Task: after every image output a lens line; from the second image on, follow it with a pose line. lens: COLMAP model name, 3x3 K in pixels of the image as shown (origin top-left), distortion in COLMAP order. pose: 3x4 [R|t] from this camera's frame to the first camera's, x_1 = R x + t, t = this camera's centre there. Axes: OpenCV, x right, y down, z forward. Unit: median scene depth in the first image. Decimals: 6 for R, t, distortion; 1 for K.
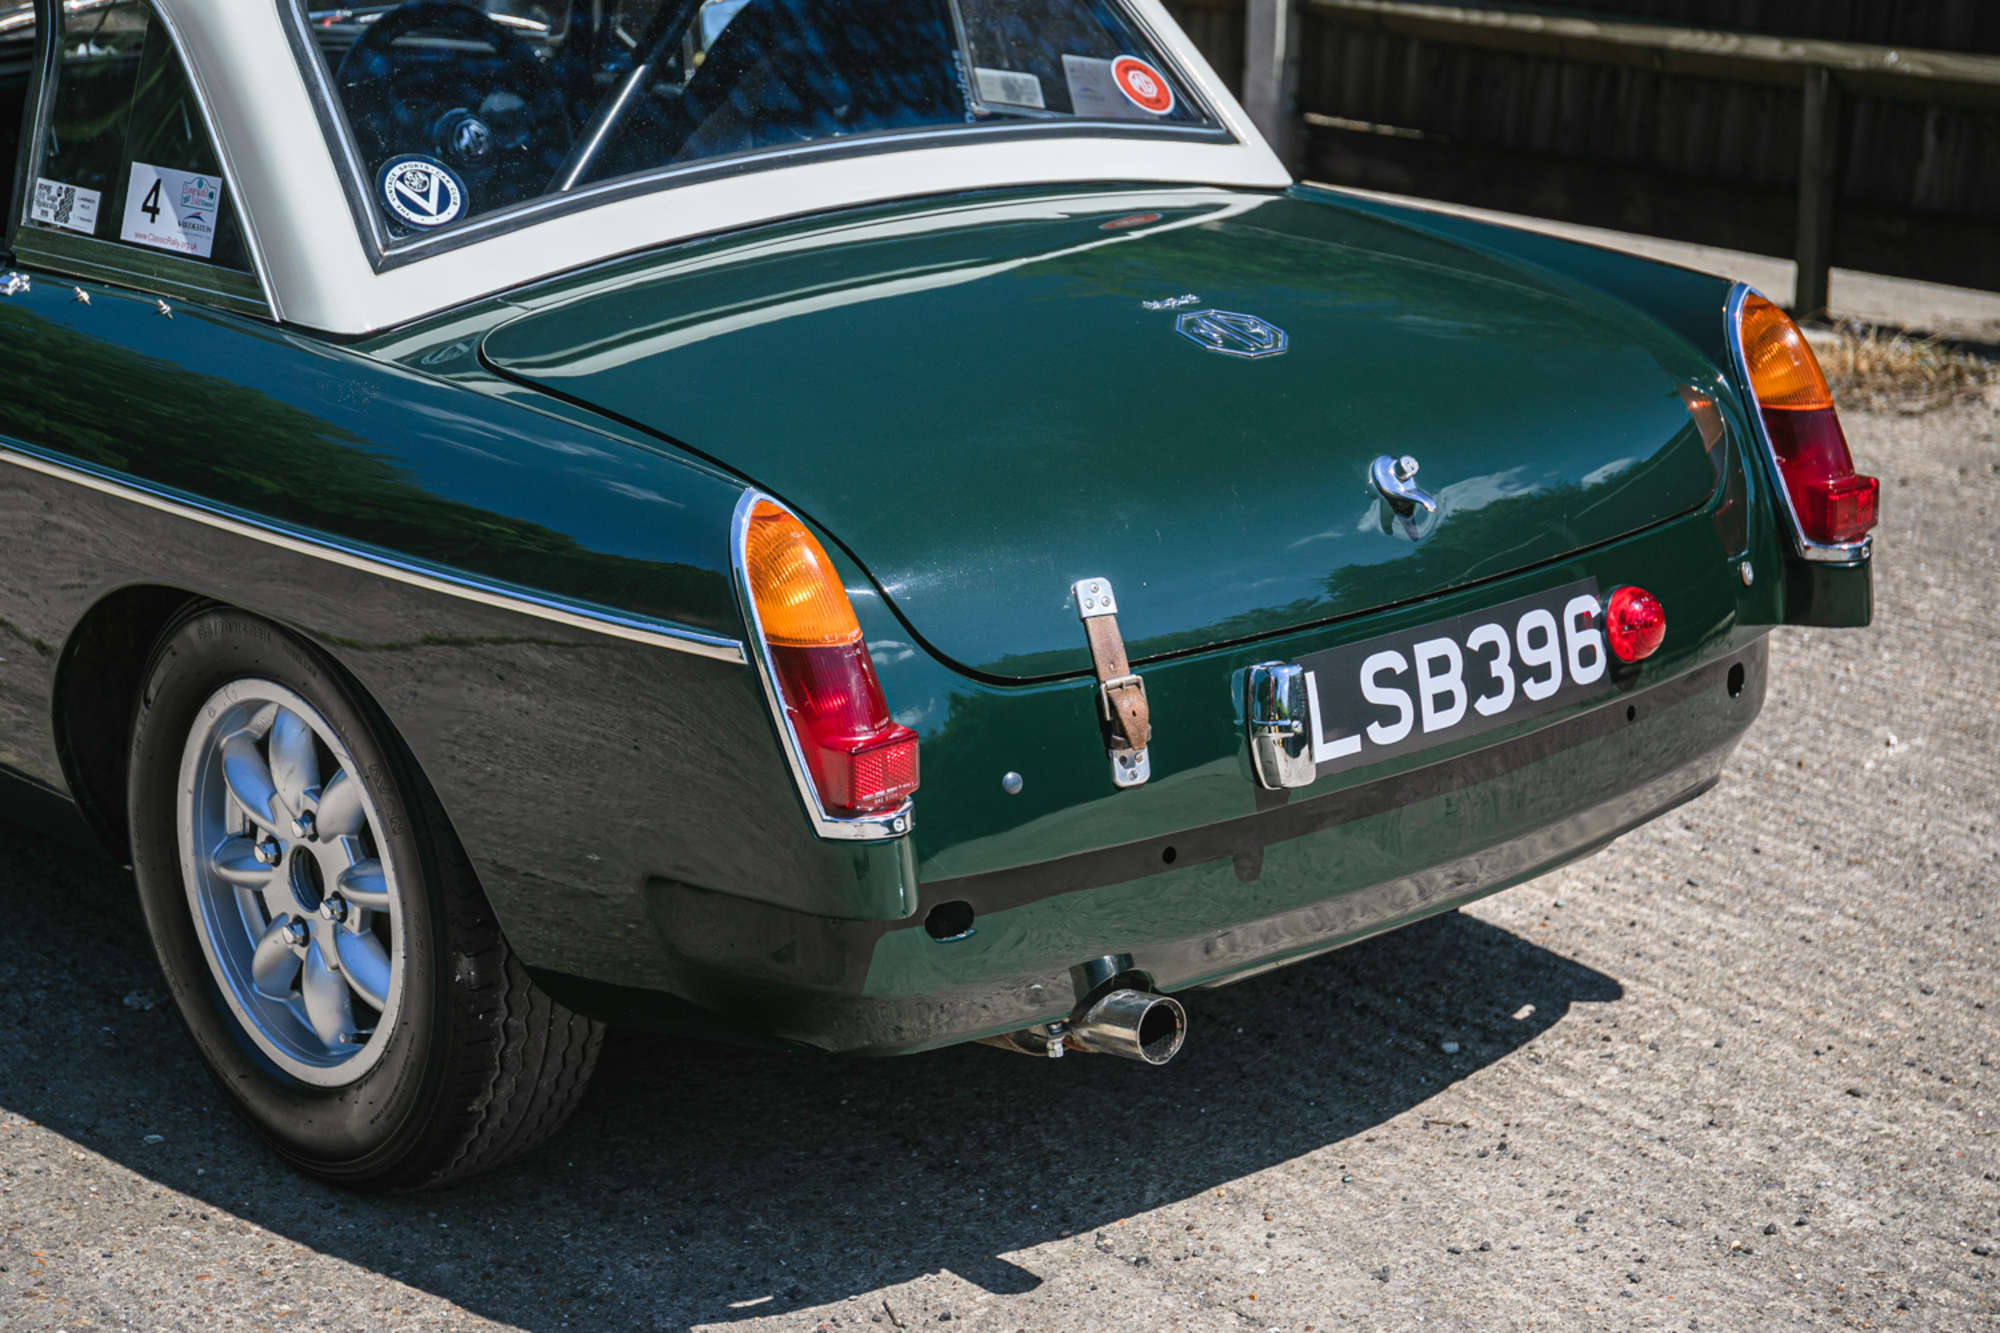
lens RADIAL K [[3949.8, 0, 994.1], [0, 3949.8, 648.5], [0, 0, 1]] dist [0.137577, 0.000000]
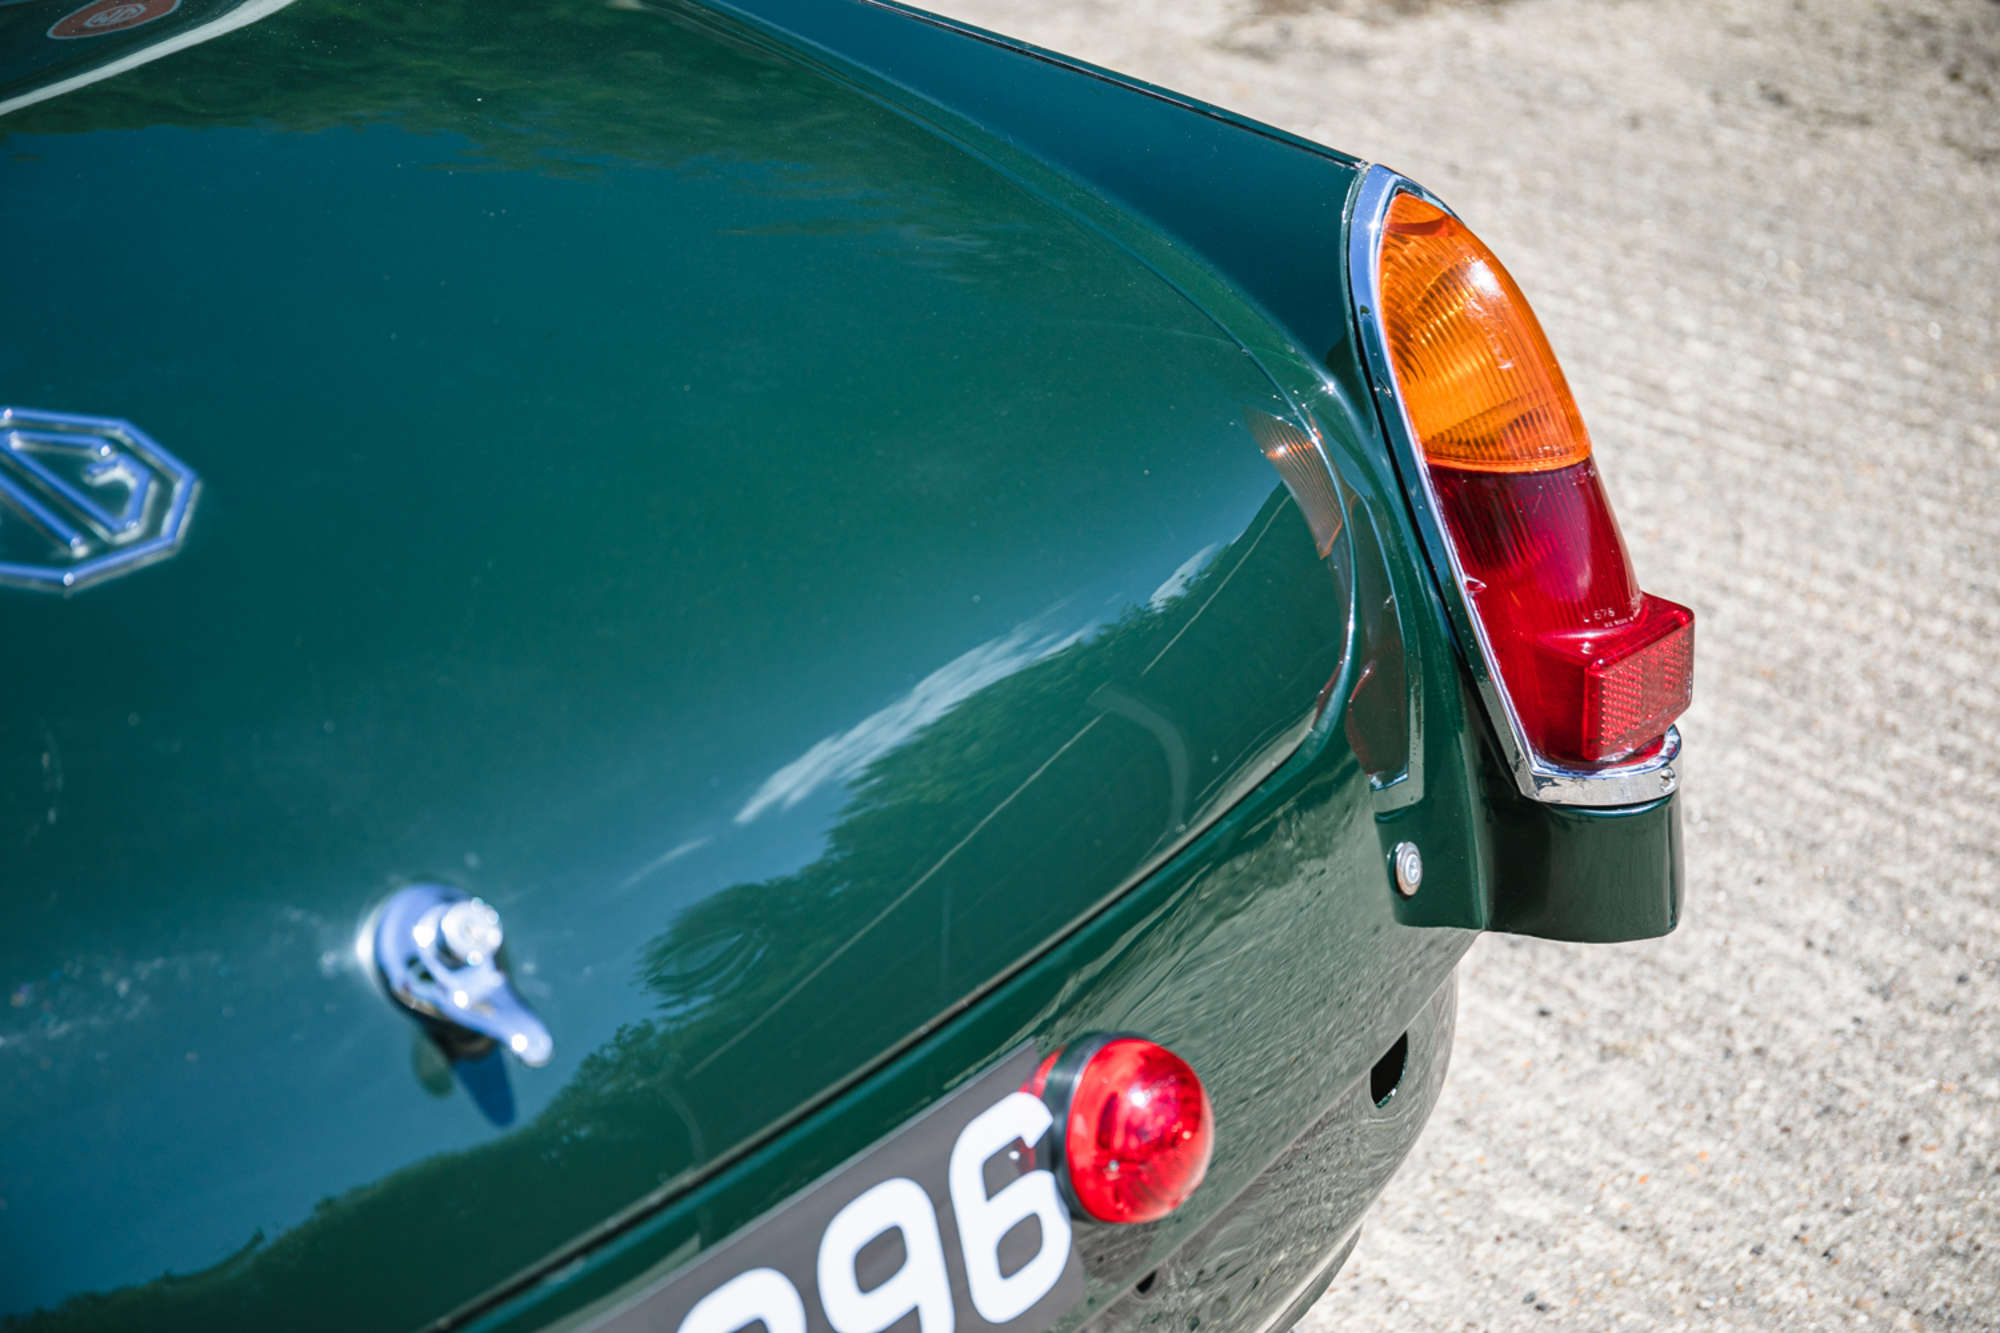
lens RADIAL K [[3949.8, 0, 1005.4], [0, 3949.8, 669.9], [0, 0, 1]] dist [0.137577, 0.000000]
pose [[0.995621, -0.053039, 0.076974, 0.105790], [0.040443, 0.986795, 0.156846, -0.103479], [-0.084276, -0.153046, 0.984619, 0.539714]]
